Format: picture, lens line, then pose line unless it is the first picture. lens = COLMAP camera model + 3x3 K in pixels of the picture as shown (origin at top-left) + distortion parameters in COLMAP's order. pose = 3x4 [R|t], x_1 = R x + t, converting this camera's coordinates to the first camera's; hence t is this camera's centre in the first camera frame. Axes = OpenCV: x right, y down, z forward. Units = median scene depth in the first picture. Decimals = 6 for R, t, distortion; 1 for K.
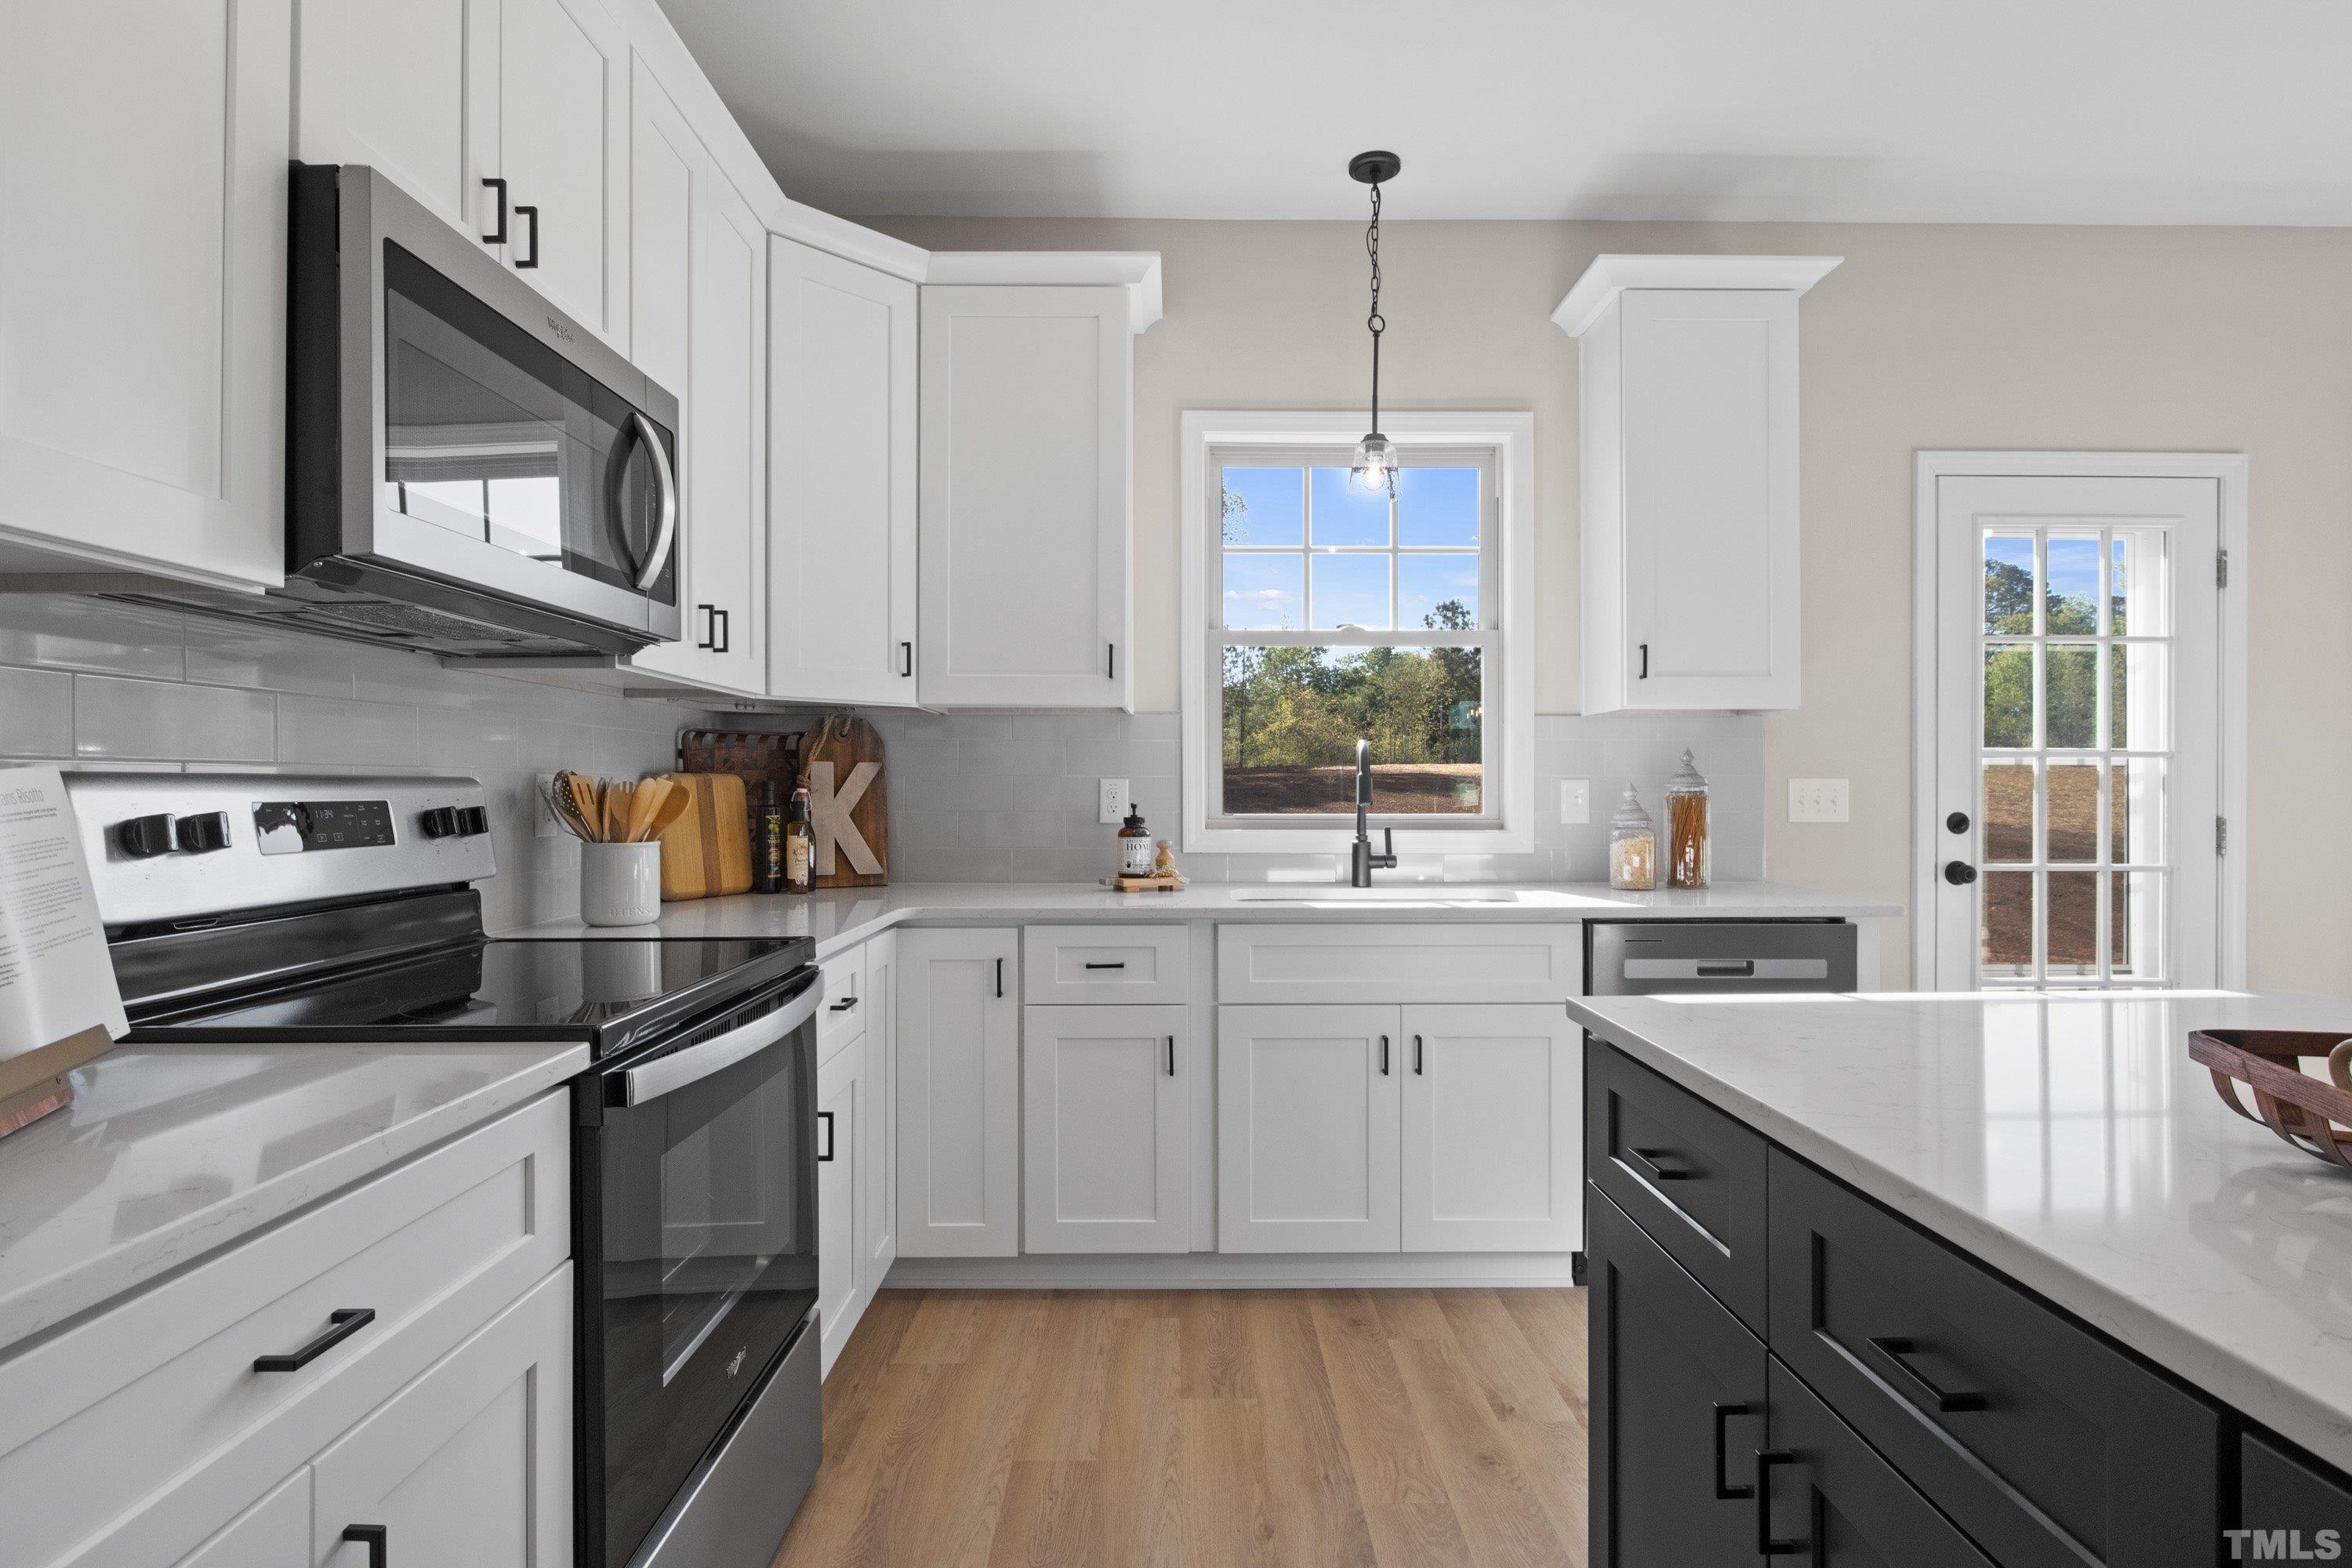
lens RADIAL K [[1181.7, 0, 1185.2], [0, 1181.7, 785.1], [0, 0, 1]] dist [-0.007210, -0.000601]
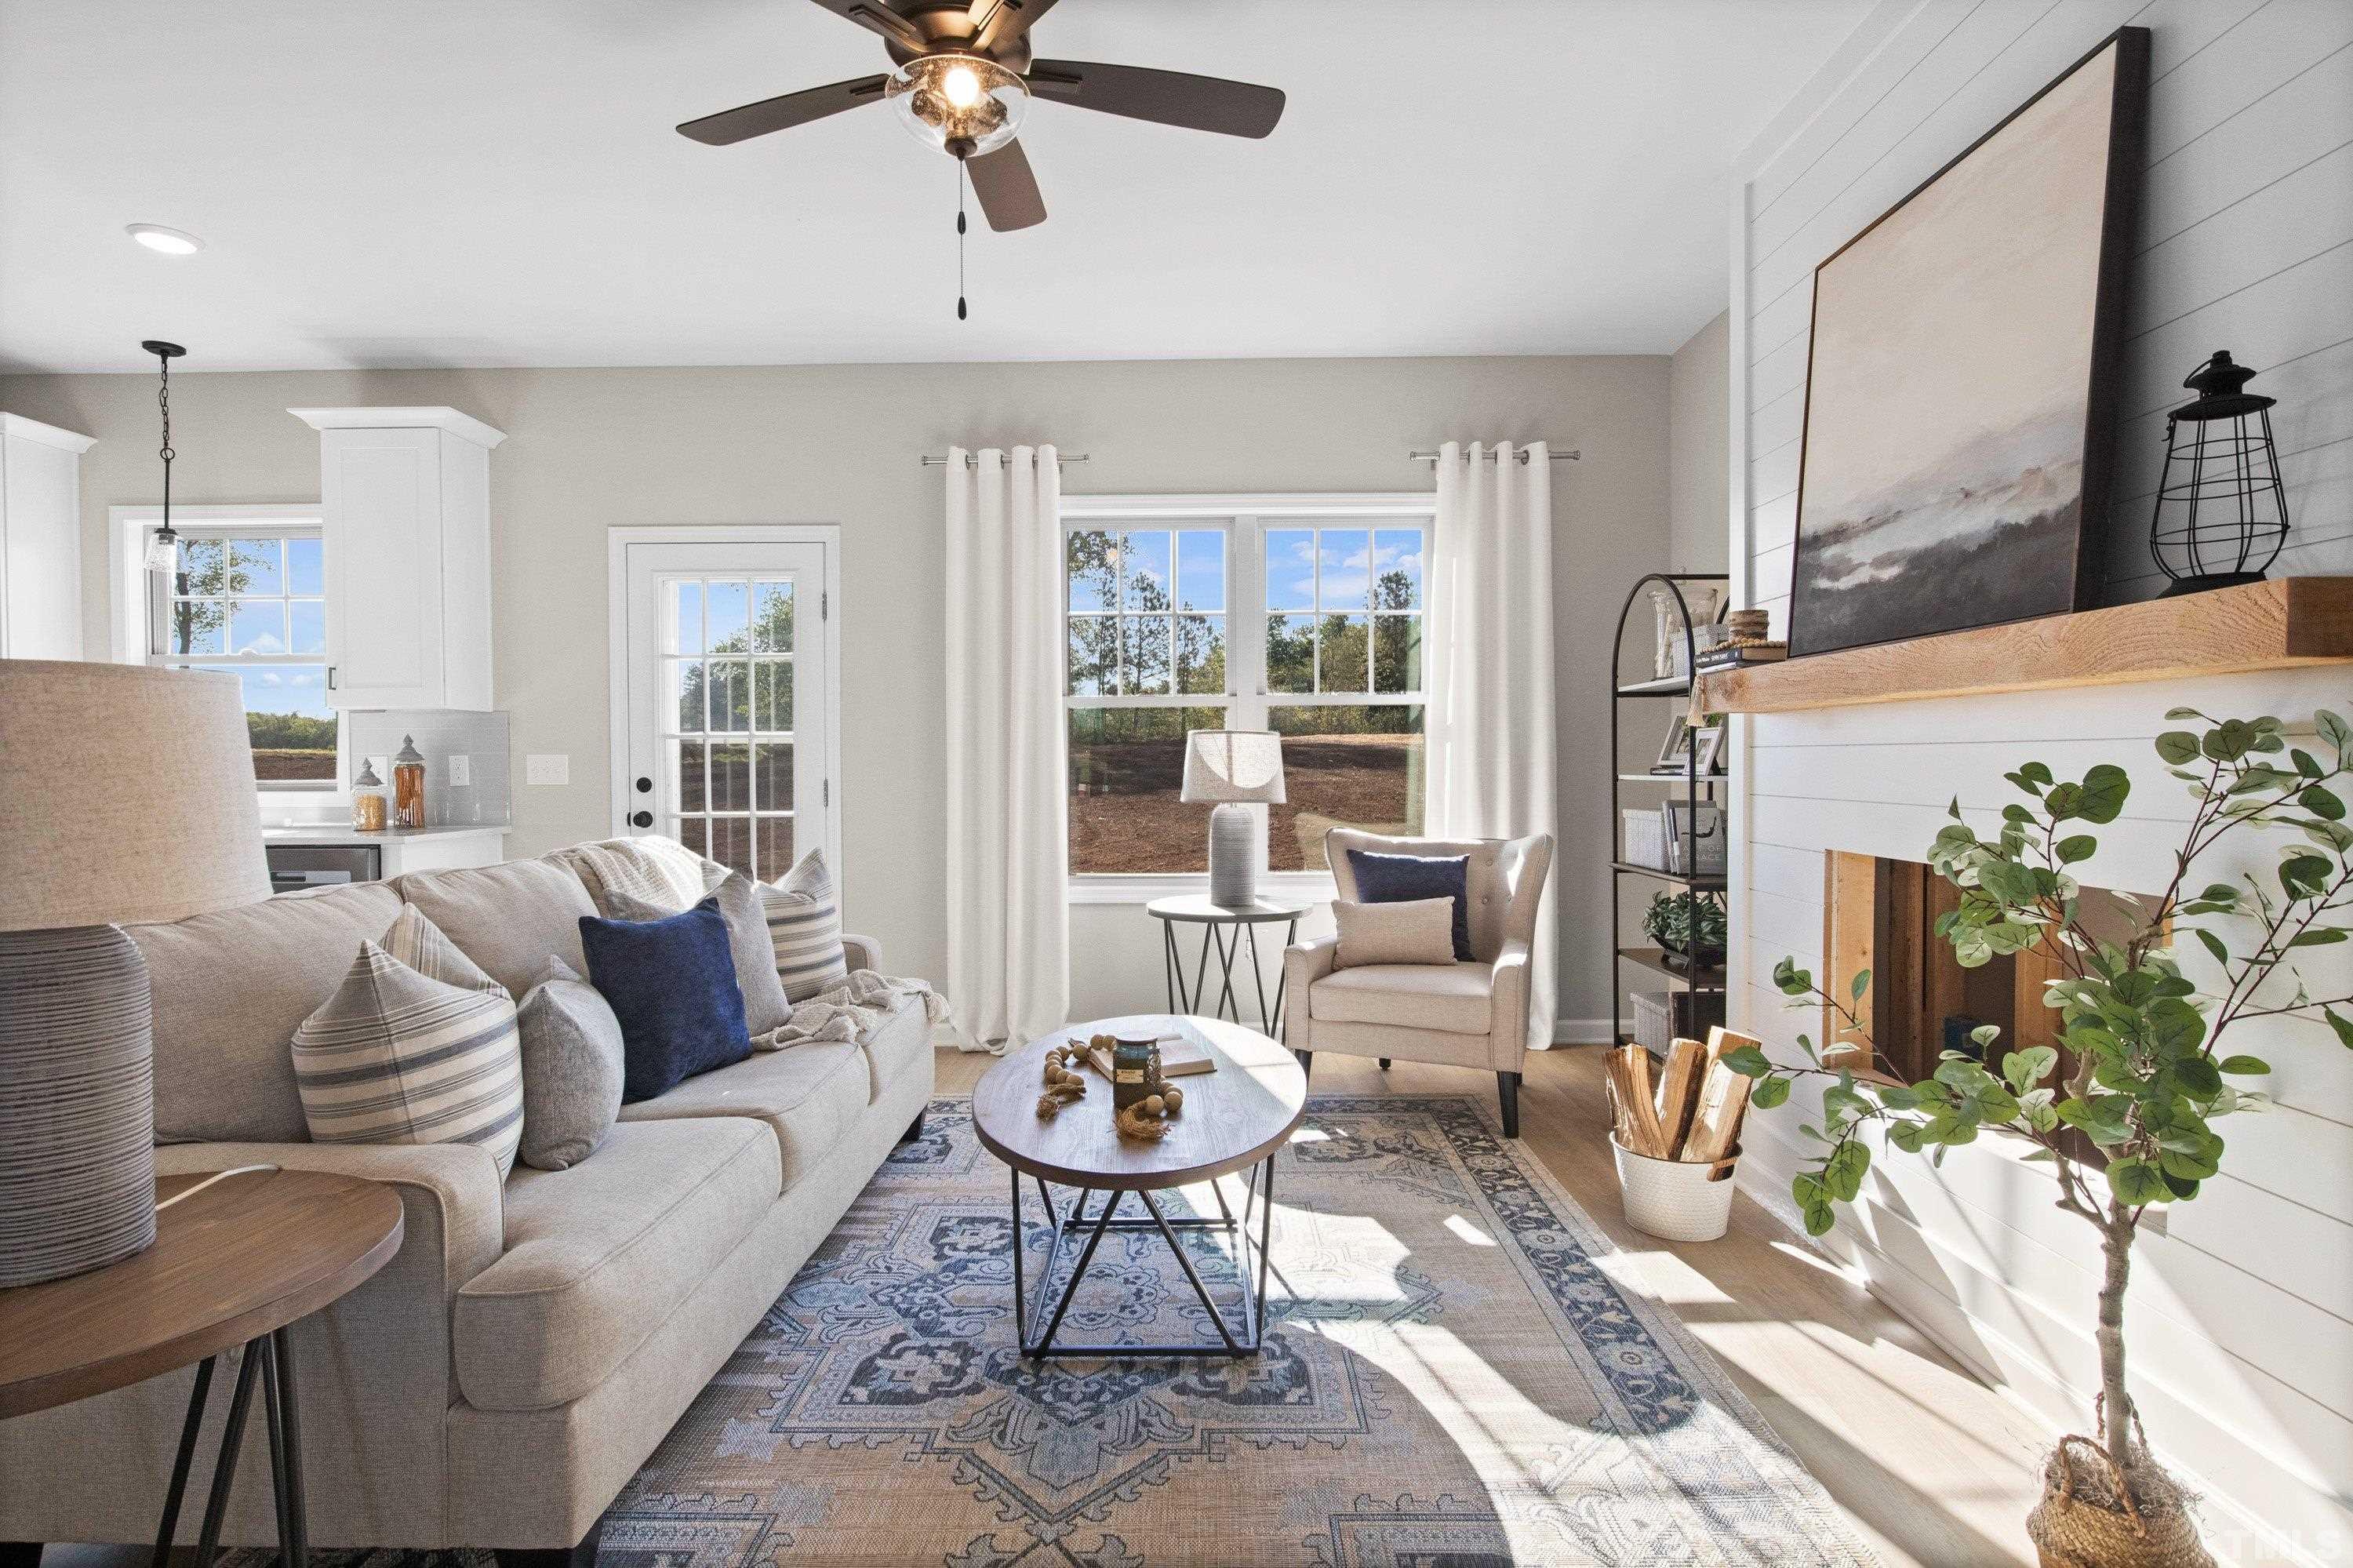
lens RADIAL K [[1183.4, 0, 1180.3], [0, 1183.4, 784.8], [0, 0, 1]] dist [-0.006329, 0.000103]
pose [[0.999801, -0.005584, -0.019131, 1.438335], [0.006042, 0.999694, 0.023990, 0.001545], [0.018991, -0.024101, 0.999529, -0.469728]]
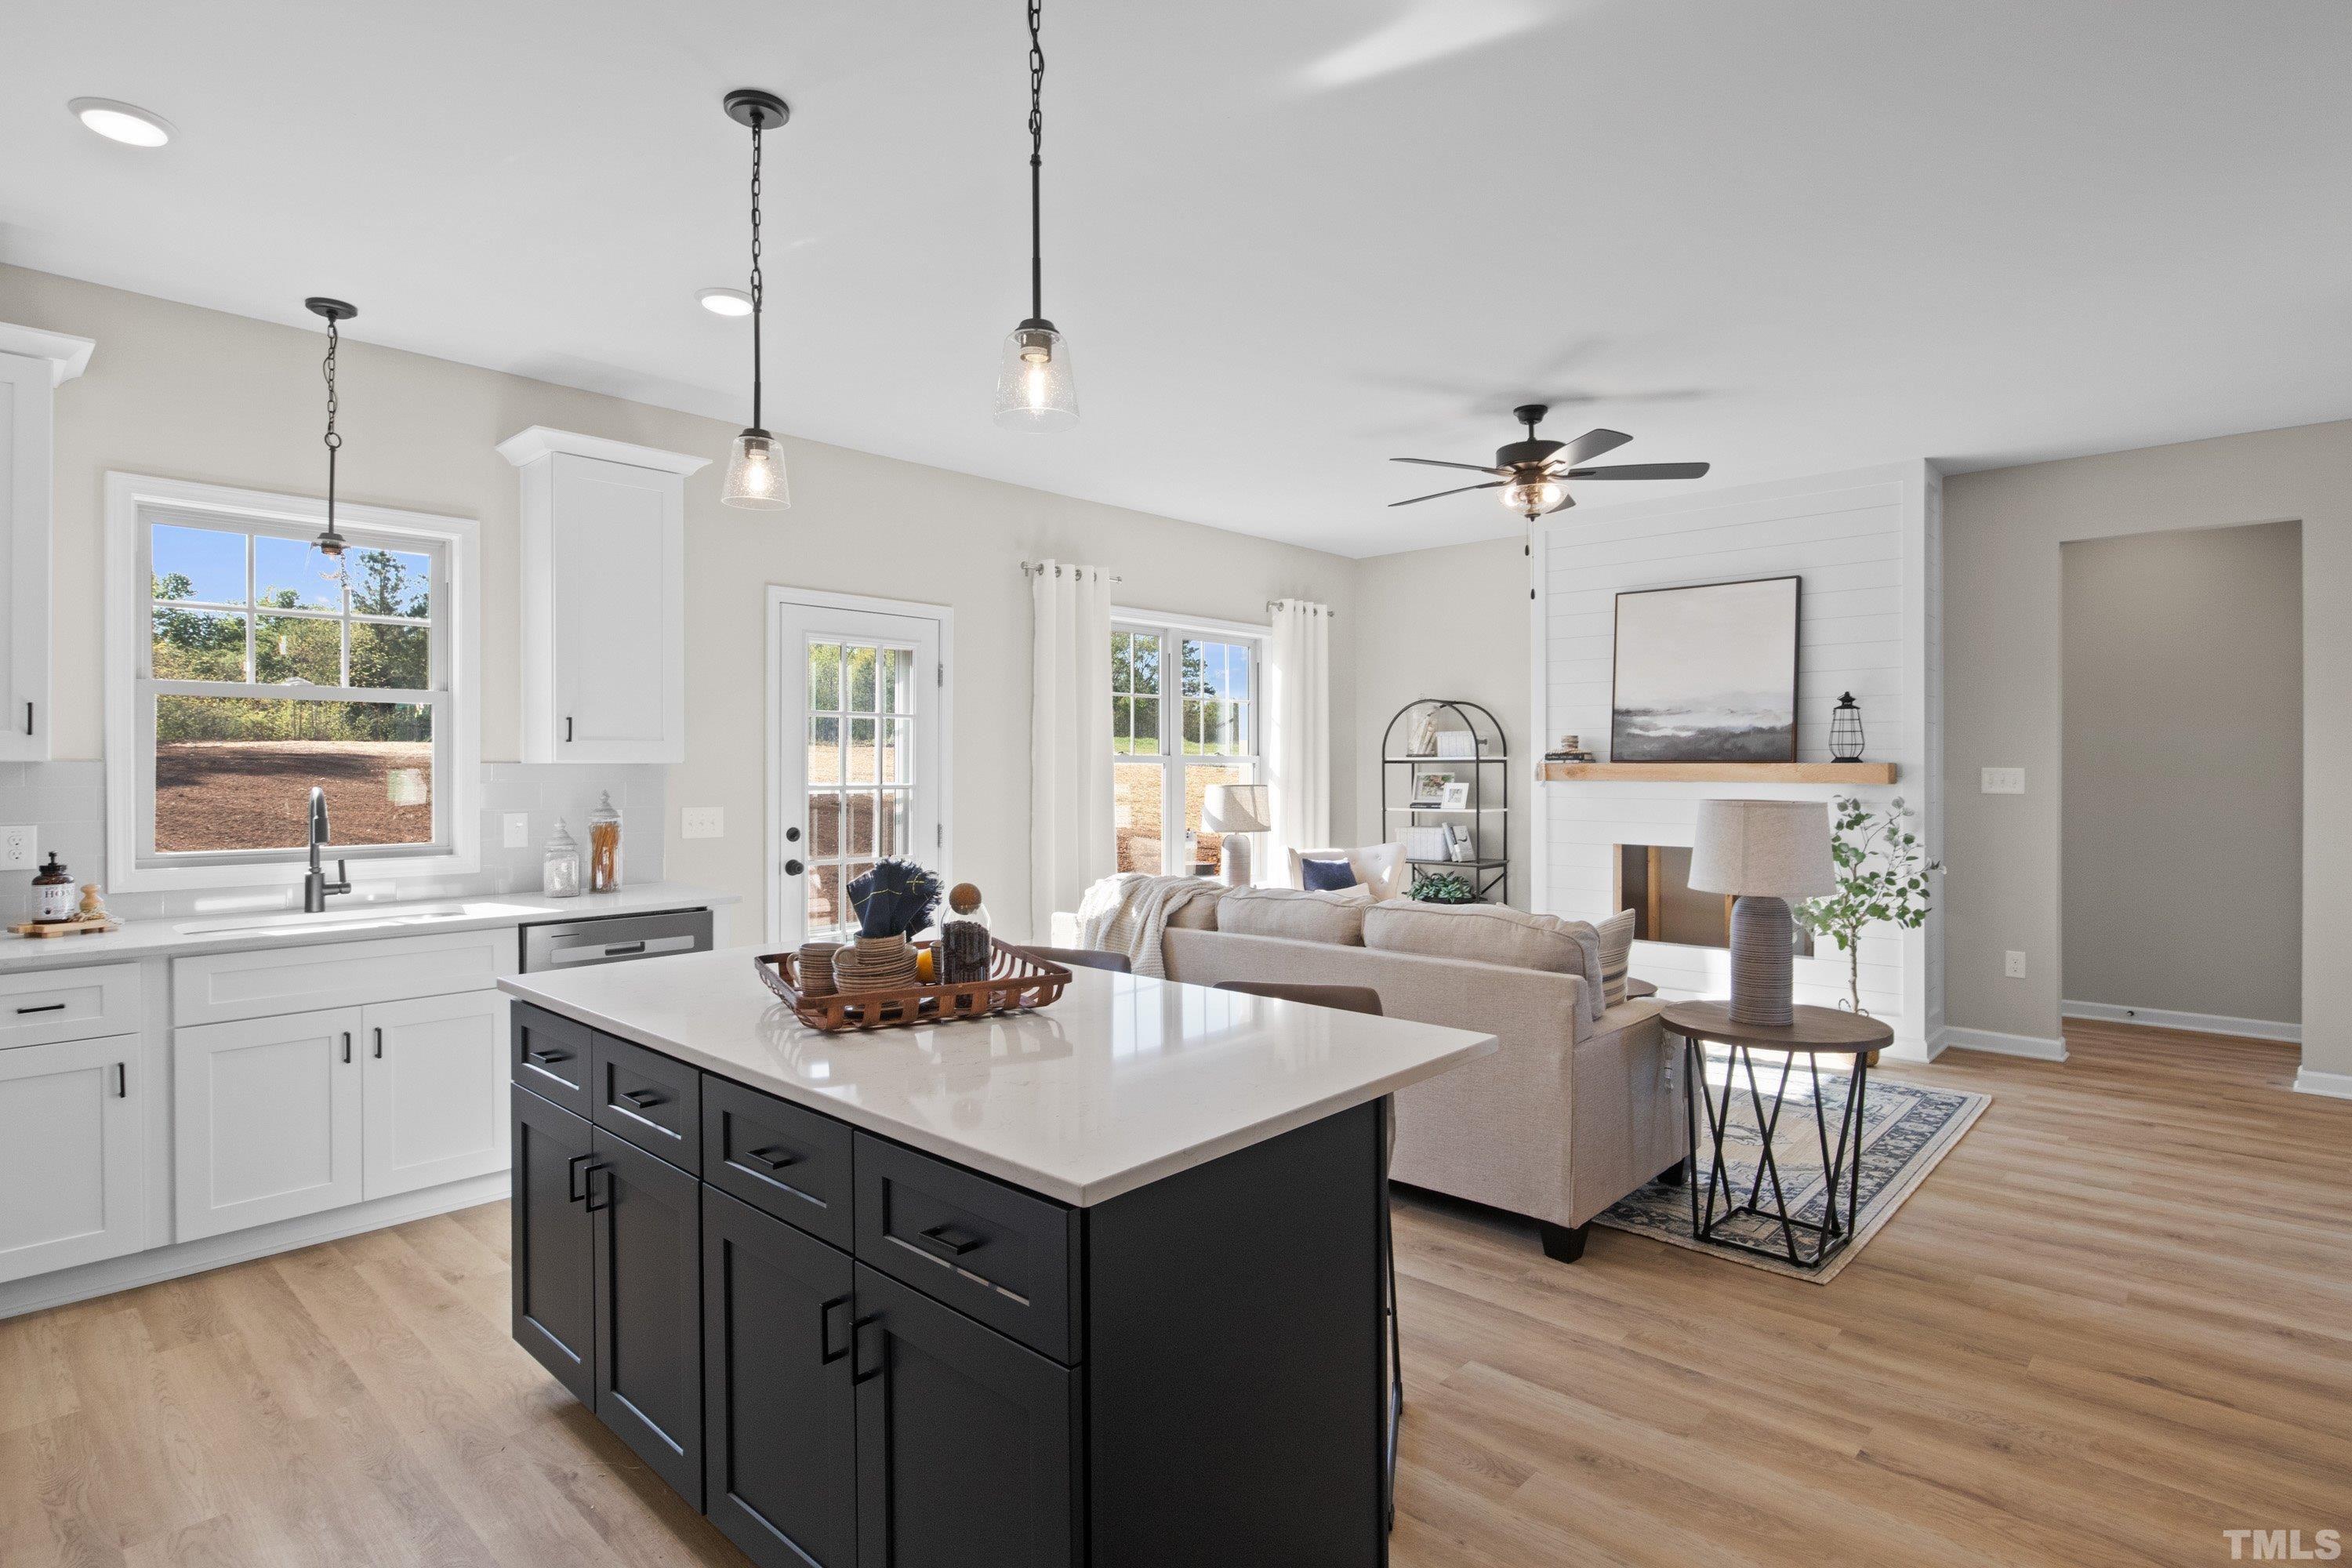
lens RADIAL K [[1189.4, 0, 1182.4], [0, 1189.4, 768.6], [0, 0, 1]] dist [-0.002857, -0.004113]
pose [[0.684766, -0.002100, 0.728760, -0.120685], [-0.001721, 0.999988, 0.004499, -0.064062], [-0.728761, -0.004335, 0.684755, -0.435199]]
